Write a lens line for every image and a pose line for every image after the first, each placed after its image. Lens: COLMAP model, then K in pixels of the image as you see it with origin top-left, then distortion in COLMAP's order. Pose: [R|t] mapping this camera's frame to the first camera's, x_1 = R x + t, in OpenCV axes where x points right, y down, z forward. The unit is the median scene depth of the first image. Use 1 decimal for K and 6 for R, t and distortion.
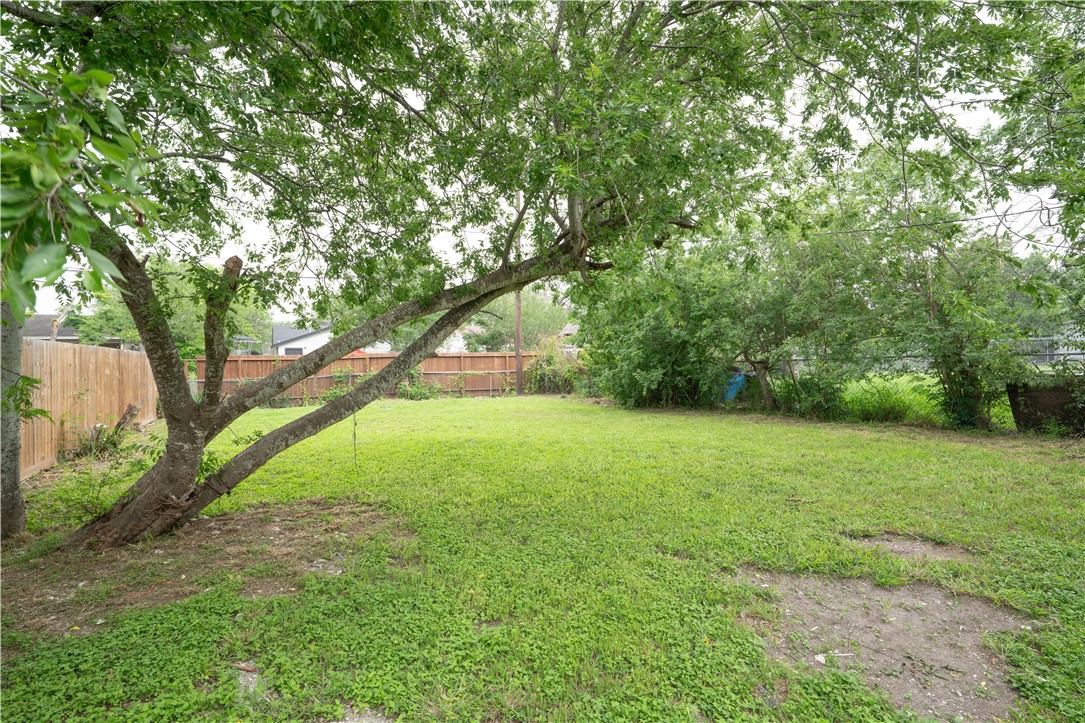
lens RADIAL K [[562.5, 0, 542.7], [0, 562.5, 360.4], [0, 0, 1]] dist [0.000272, 0.000004]
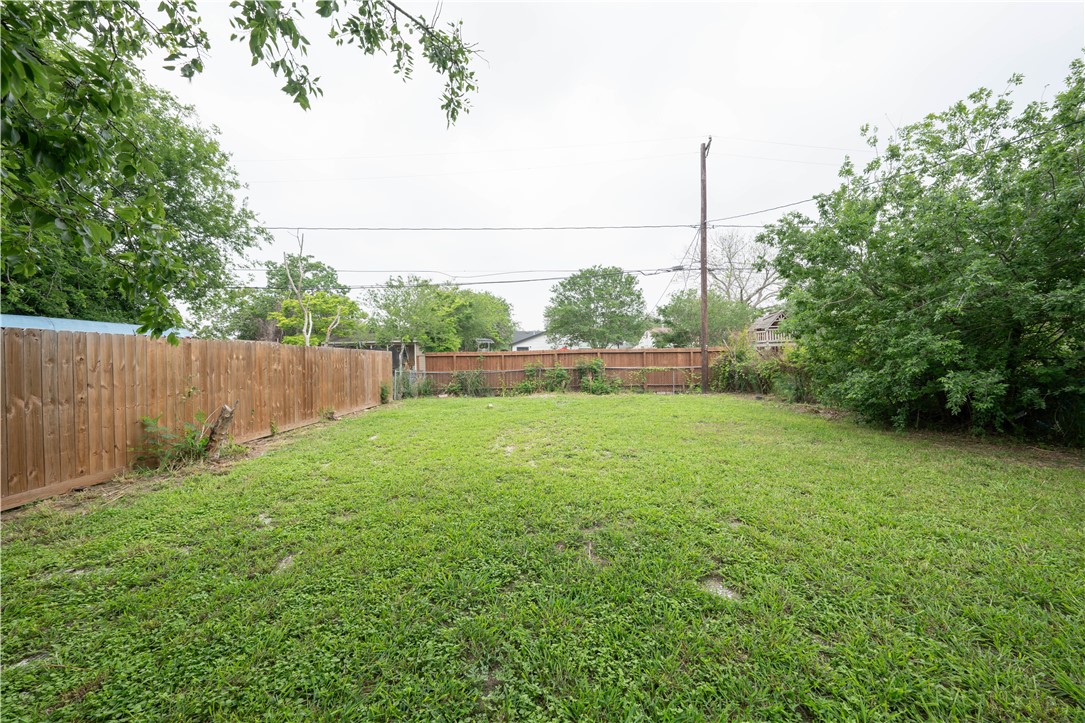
lens RADIAL K [[394.9, 0, 543.8], [0, 394.9, 357.6], [0, 0, 1]] dist [-0.018847, 0.001620]
pose [[0.909650, 0.002891, -0.415365, -0.012868], [-0.001518, 0.999992, 0.003636, 0.000598], [0.415372, -0.002677, 0.909648, 0.282688]]
